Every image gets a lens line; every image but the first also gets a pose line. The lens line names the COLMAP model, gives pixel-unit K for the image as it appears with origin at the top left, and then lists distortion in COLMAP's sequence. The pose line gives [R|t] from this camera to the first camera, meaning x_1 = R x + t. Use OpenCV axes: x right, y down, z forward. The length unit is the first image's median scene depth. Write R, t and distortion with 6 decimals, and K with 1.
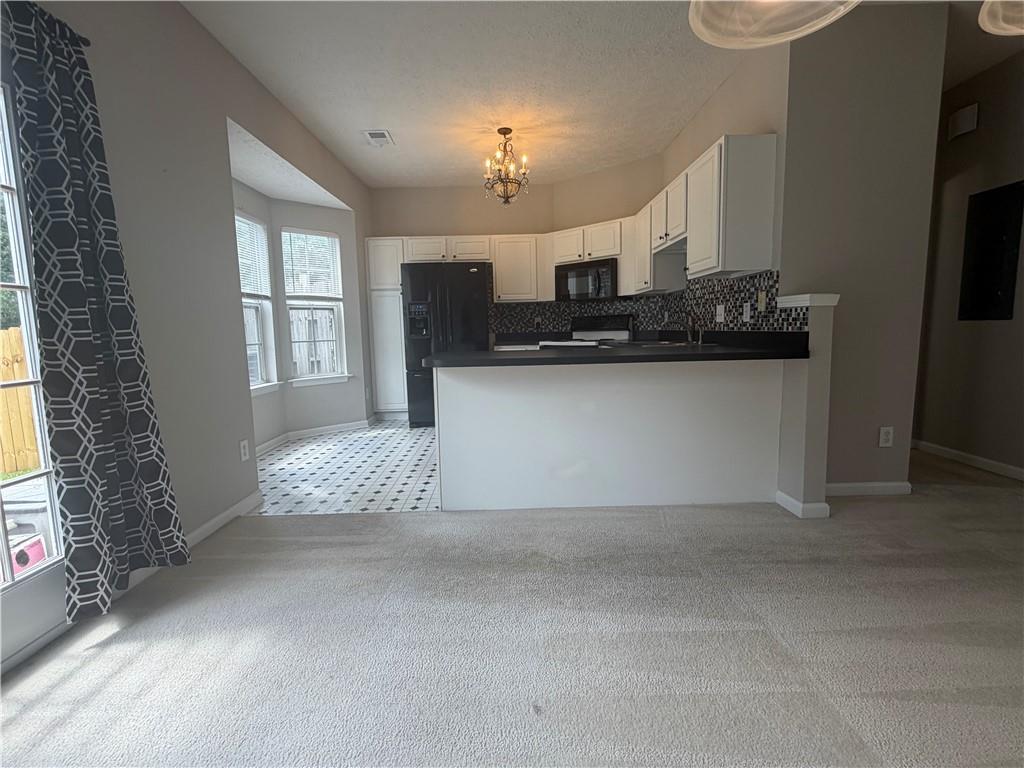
lens RADIAL K [[478.5, 0, 514.6], [0, 478.5, 383.8], [0, 0, 1]] dist [0.000280, -0.001011]
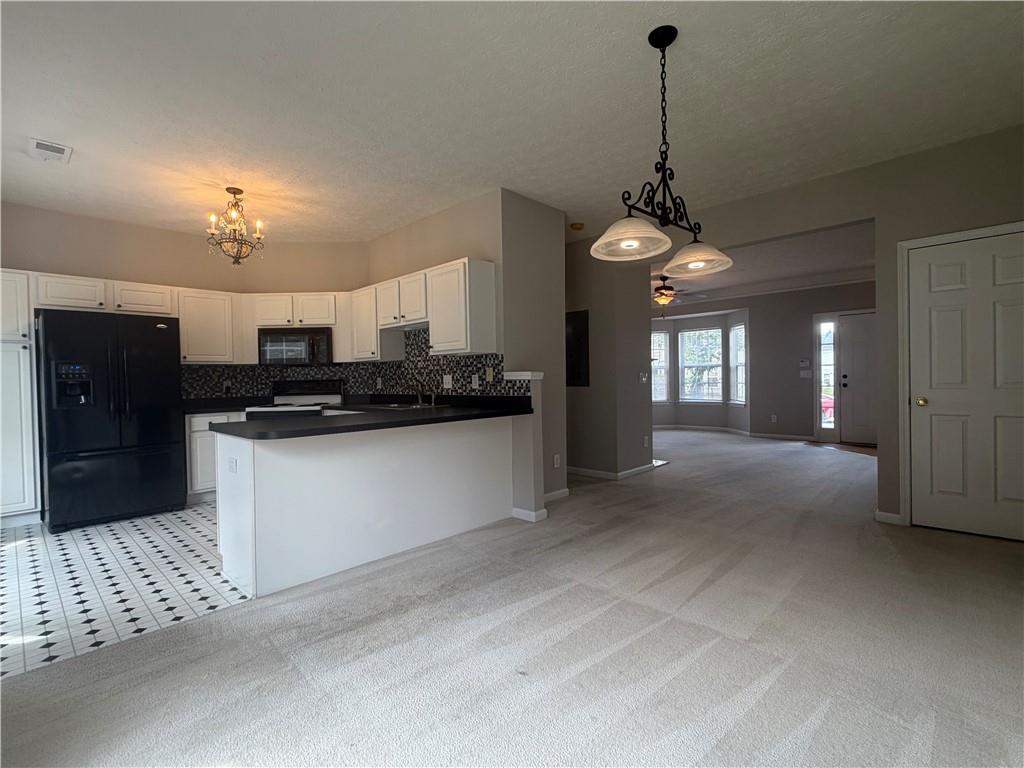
lens RADIAL K [[478.5, 0, 511.8], [0, 478.5, 384.9], [0, 0, 1]] dist [0.000280, -0.001011]
pose [[0.702184, -0.000079, 0.711996, -0.317144], [0.086104, 0.992670, -0.084808, -0.012261], [-0.706770, 0.120856, 0.697044, -0.016170]]
